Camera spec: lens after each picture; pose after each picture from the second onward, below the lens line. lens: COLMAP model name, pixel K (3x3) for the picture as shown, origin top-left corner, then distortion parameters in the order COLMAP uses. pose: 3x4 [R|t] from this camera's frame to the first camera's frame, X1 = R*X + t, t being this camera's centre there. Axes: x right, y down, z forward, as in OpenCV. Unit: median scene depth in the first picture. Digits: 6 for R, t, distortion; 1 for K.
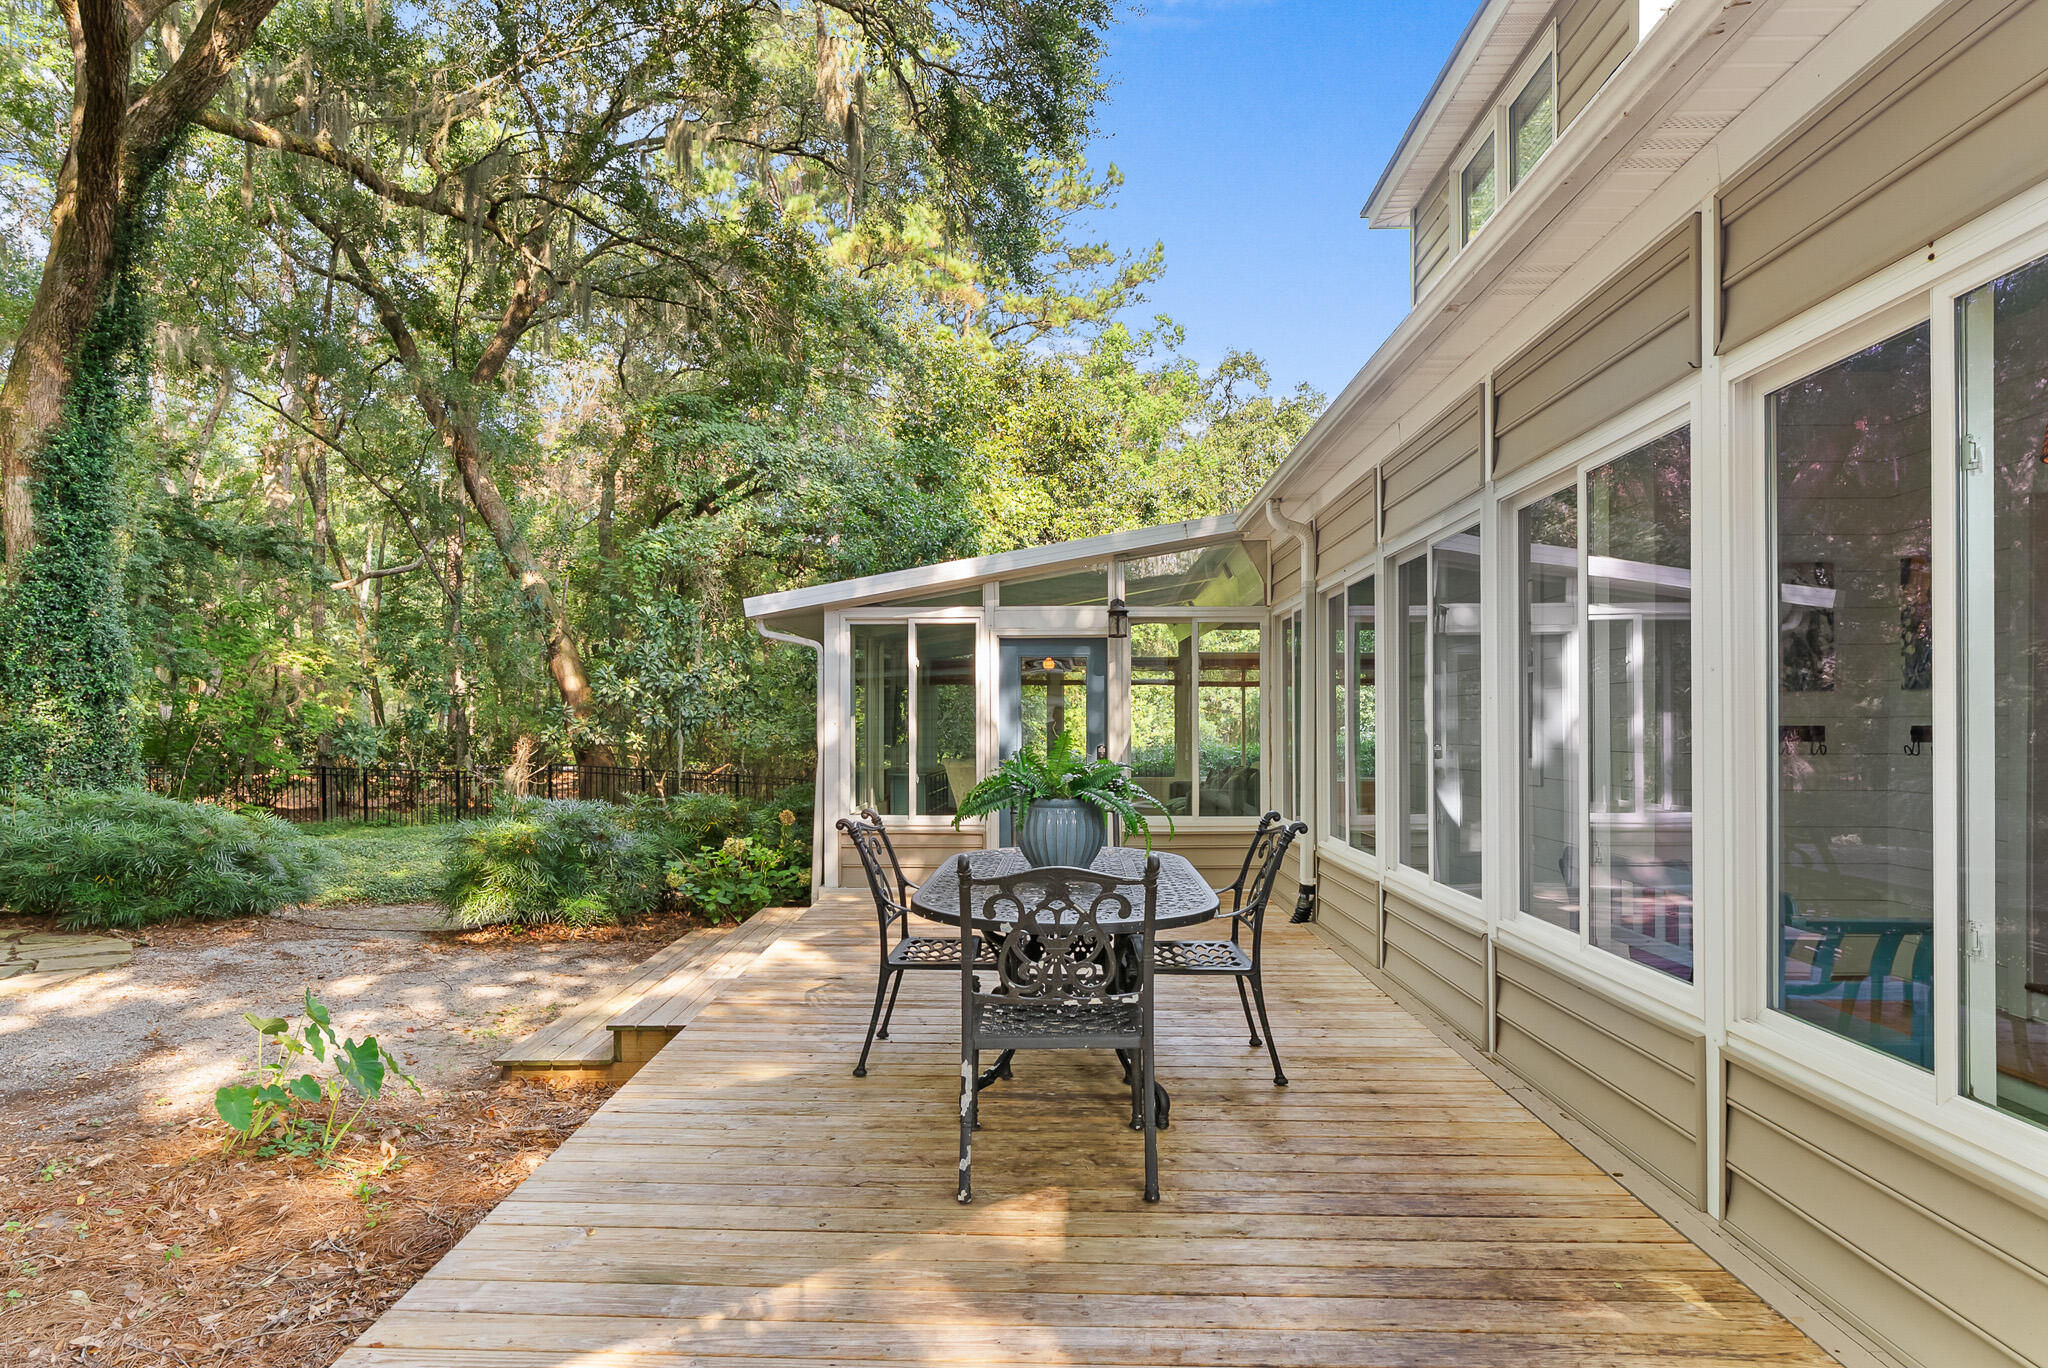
lens RADIAL K [[1124.5, 0, 1027.5], [0, 1124.5, 711.1], [0, 0, 1]] dist [0.004530, 0.000396]
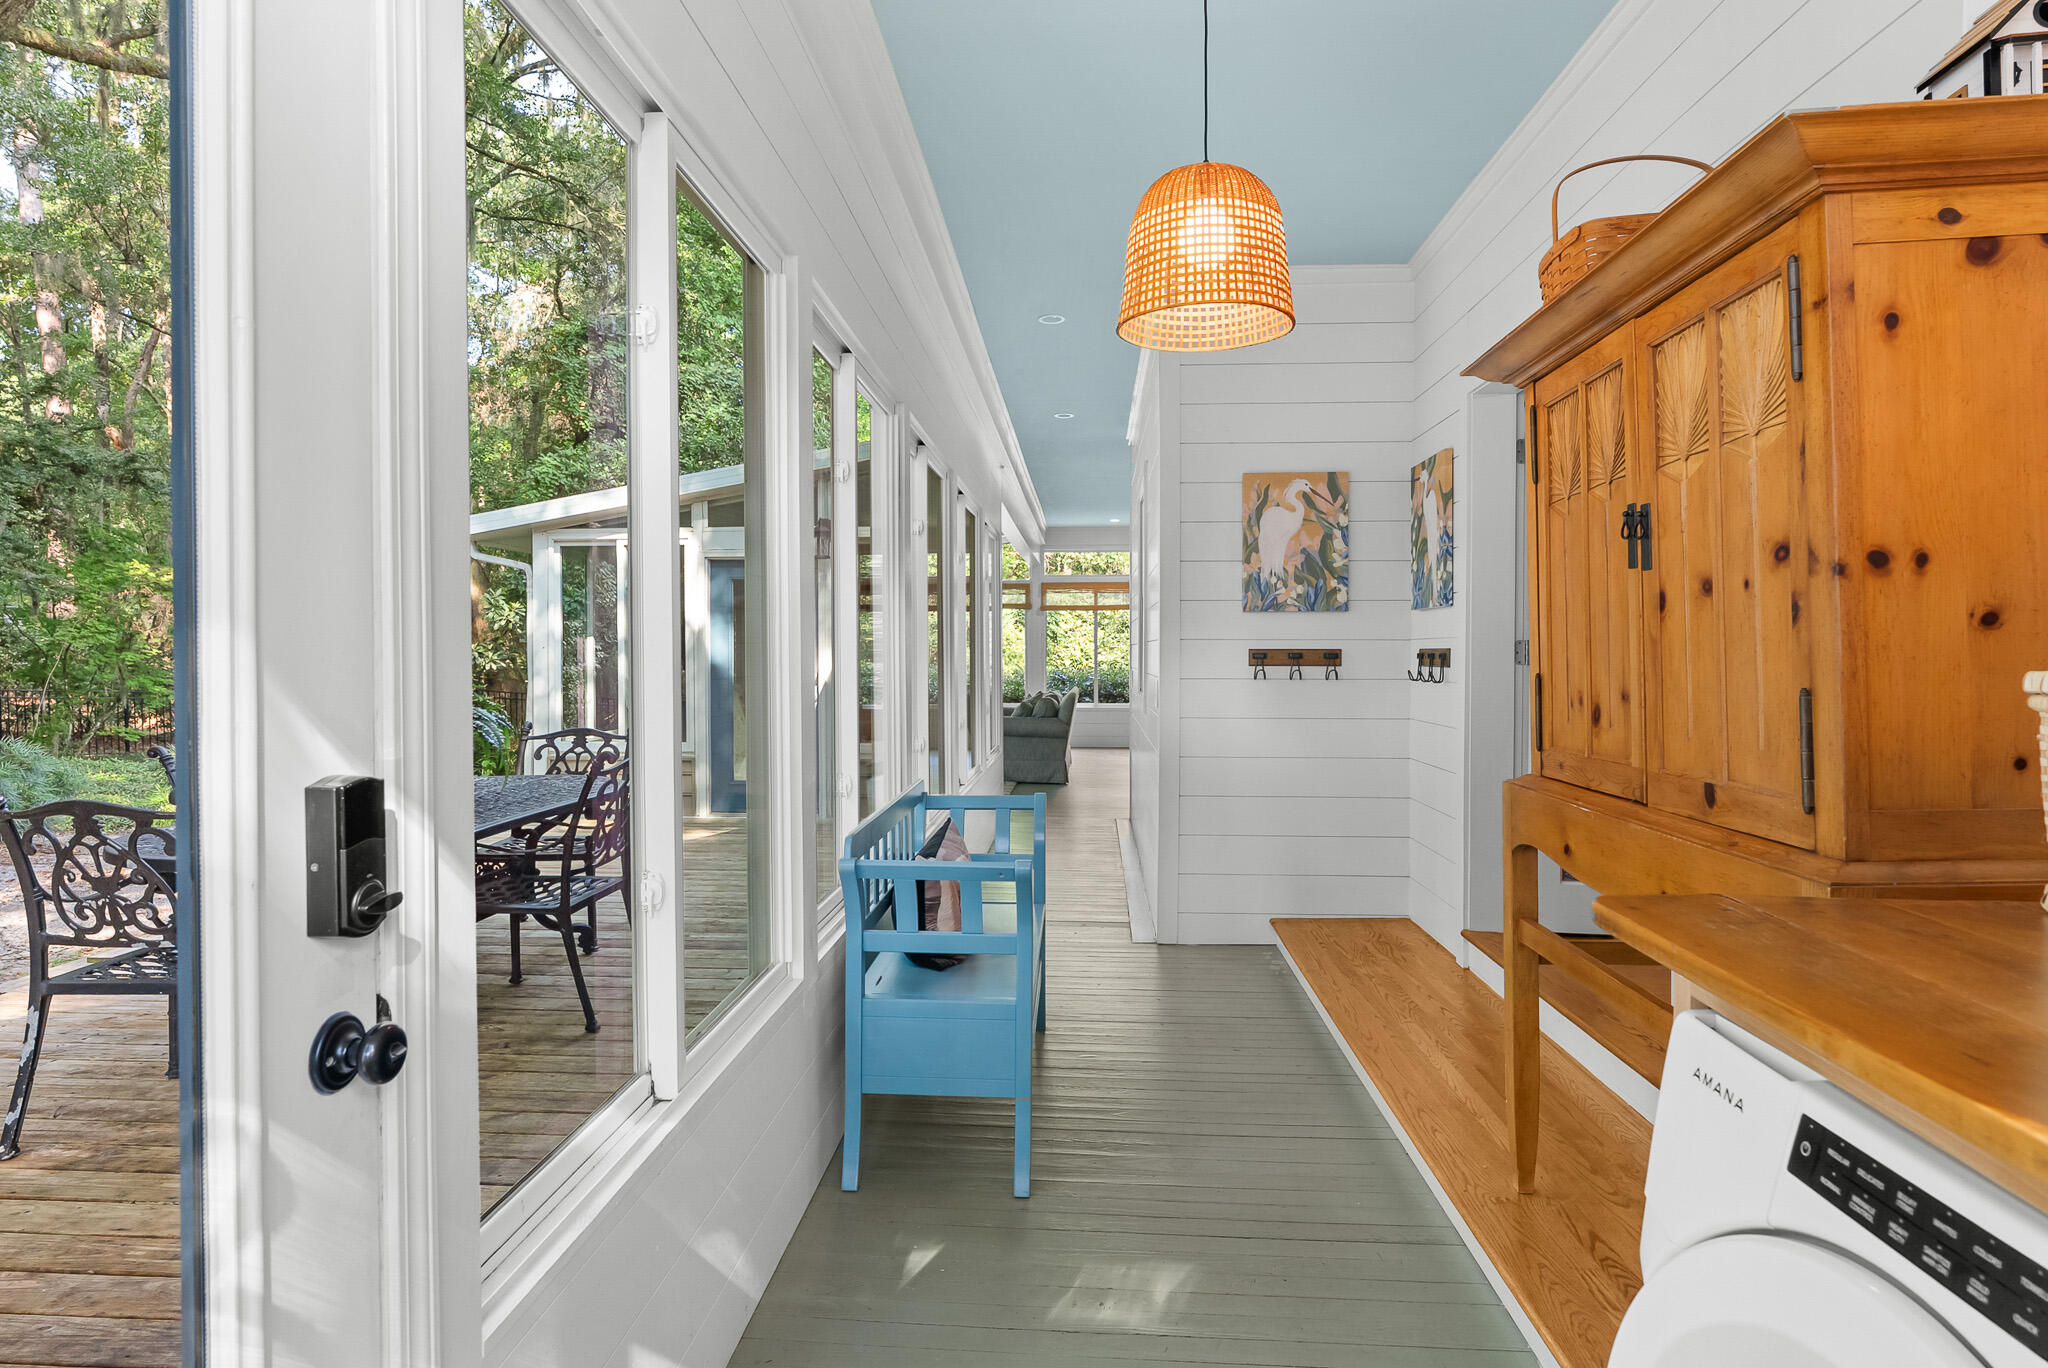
lens RADIAL K [[1123.8, 0, 1023.5], [0, 1123.8, 649.5], [0, 0, 1]] dist [-0.002377, -0.000658]
pose [[0.999373, 0.000219, -0.035403, 0.279310], [0.000191, 0.999933, 0.011586, 0.001988], [0.035404, -0.011585, 0.999306, 0.038253]]
